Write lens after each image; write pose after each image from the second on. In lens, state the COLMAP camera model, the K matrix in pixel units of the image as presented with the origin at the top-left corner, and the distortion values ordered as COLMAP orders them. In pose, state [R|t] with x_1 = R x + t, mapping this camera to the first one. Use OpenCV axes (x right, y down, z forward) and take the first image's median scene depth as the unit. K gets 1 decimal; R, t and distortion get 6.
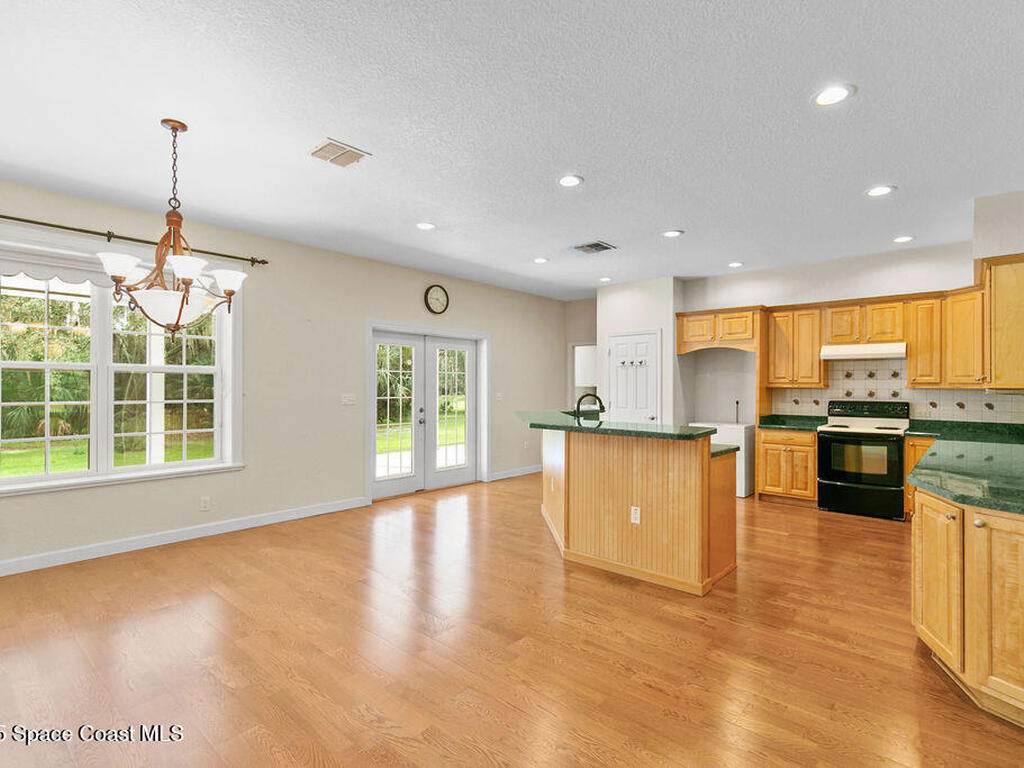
lens RADIAL K [[521.7, 0, 514.4], [0, 521.7, 381.7], [0, 0, 1]] dist [0.001807, 0.000491]
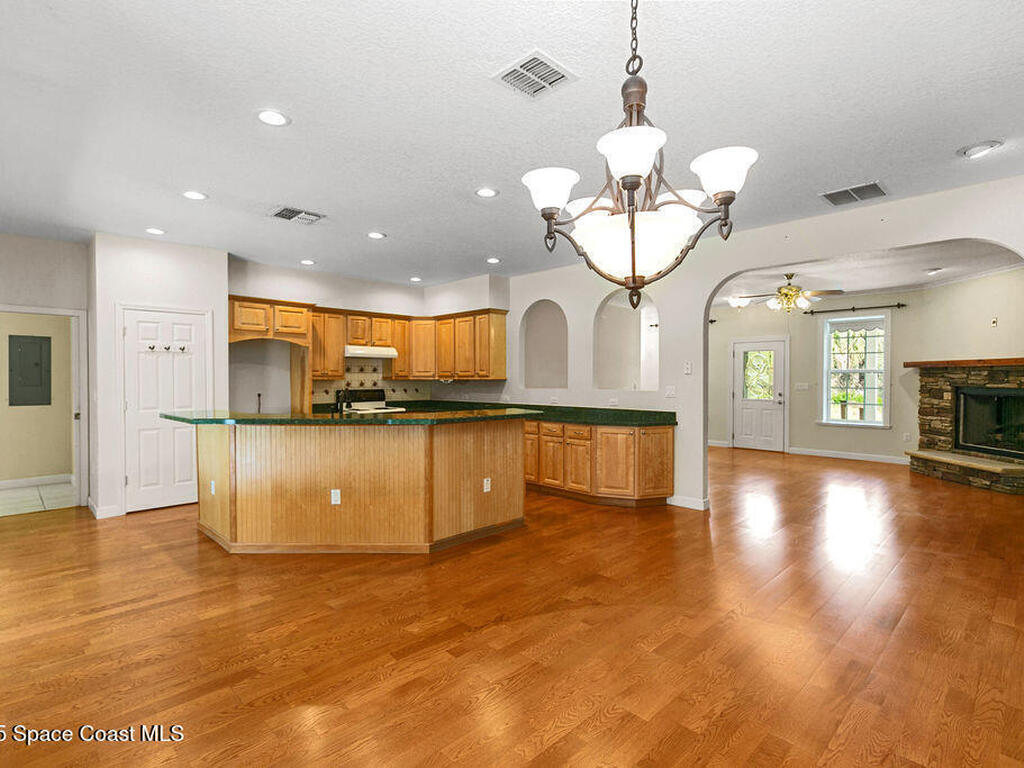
lens RADIAL K [[521.7, 0, 514.4], [0, 521.7, 381.7], [0, 0, 1]] dist [0.001807, 0.000491]
pose [[0.071151, -0.010642, 0.997409, -0.604851], [-0.009447, 0.999891, 0.011343, -0.001073], [-0.997421, -0.010230, 0.071043, 0.523057]]
